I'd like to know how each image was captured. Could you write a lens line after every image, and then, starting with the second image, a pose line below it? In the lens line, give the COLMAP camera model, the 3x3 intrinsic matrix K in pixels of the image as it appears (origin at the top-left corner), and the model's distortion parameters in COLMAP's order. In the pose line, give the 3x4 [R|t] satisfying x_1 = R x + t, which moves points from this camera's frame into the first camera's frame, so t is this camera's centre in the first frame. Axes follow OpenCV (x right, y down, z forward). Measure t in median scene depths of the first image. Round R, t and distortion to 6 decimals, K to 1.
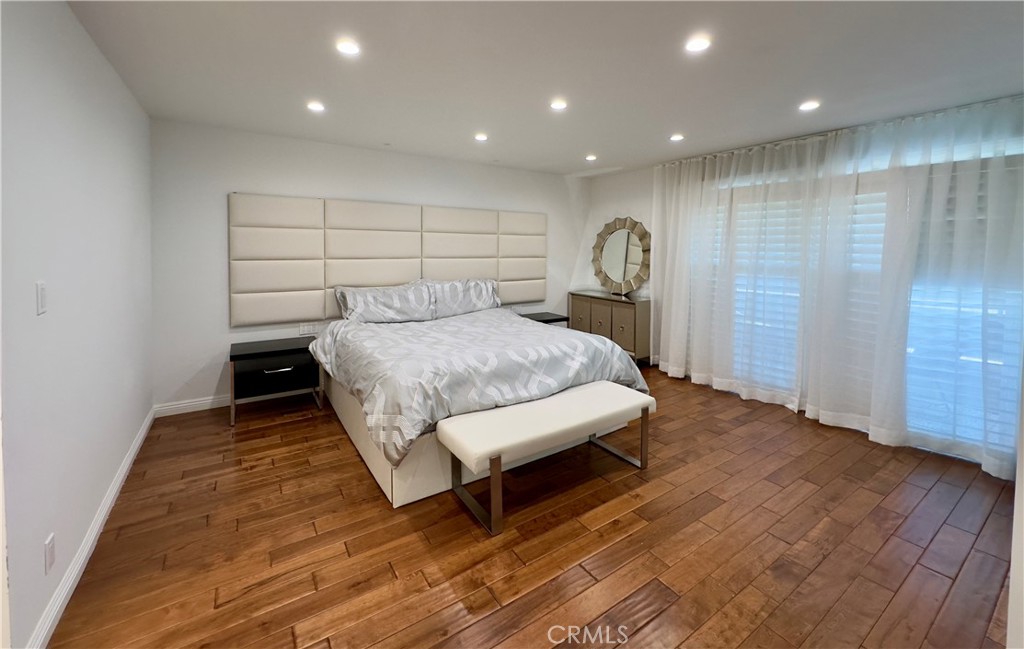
lens RADIAL K [[403.4, 0, 511.2], [0, 403.4, 273.2], [0, 0, 1]] dist [-0.011493, 0.000048]
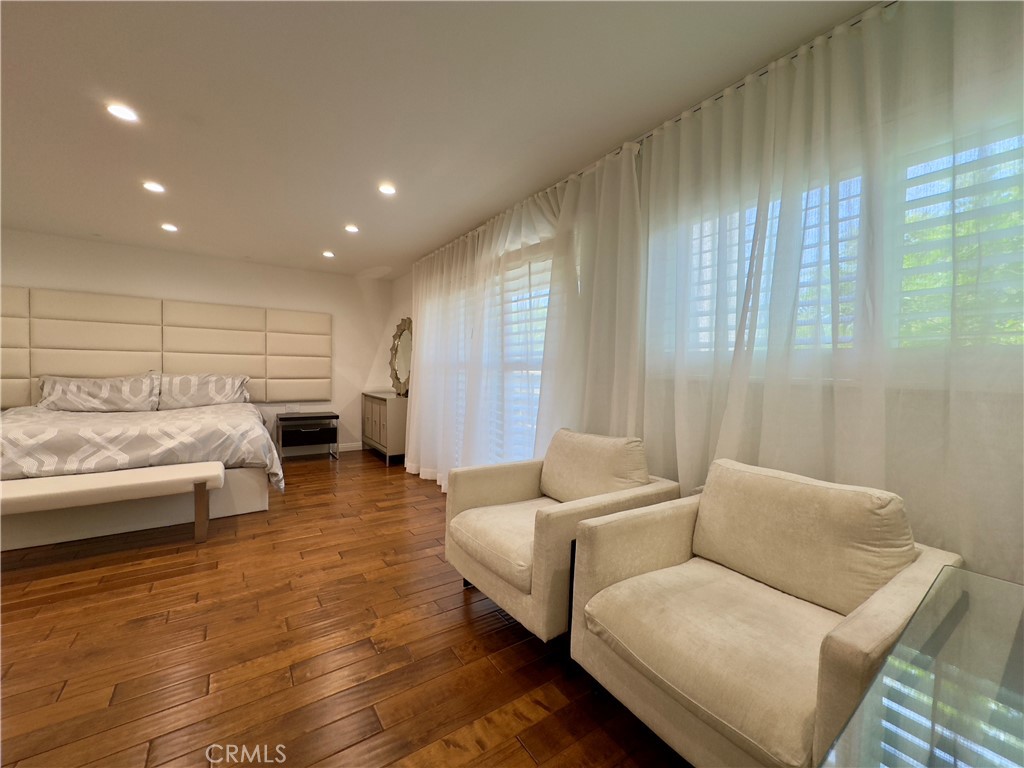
lens RADIAL K [[408.8, 0, 512.0], [0, 408.8, 384.0], [0, 0, 1]] dist [0.000326, -0.000029]
pose [[0.999889, 0.010261, 0.010839, 0.683037], [-0.009960, 0.999574, -0.027452, 0.066064], [-0.011116, 0.027341, 0.999564, -0.028524]]
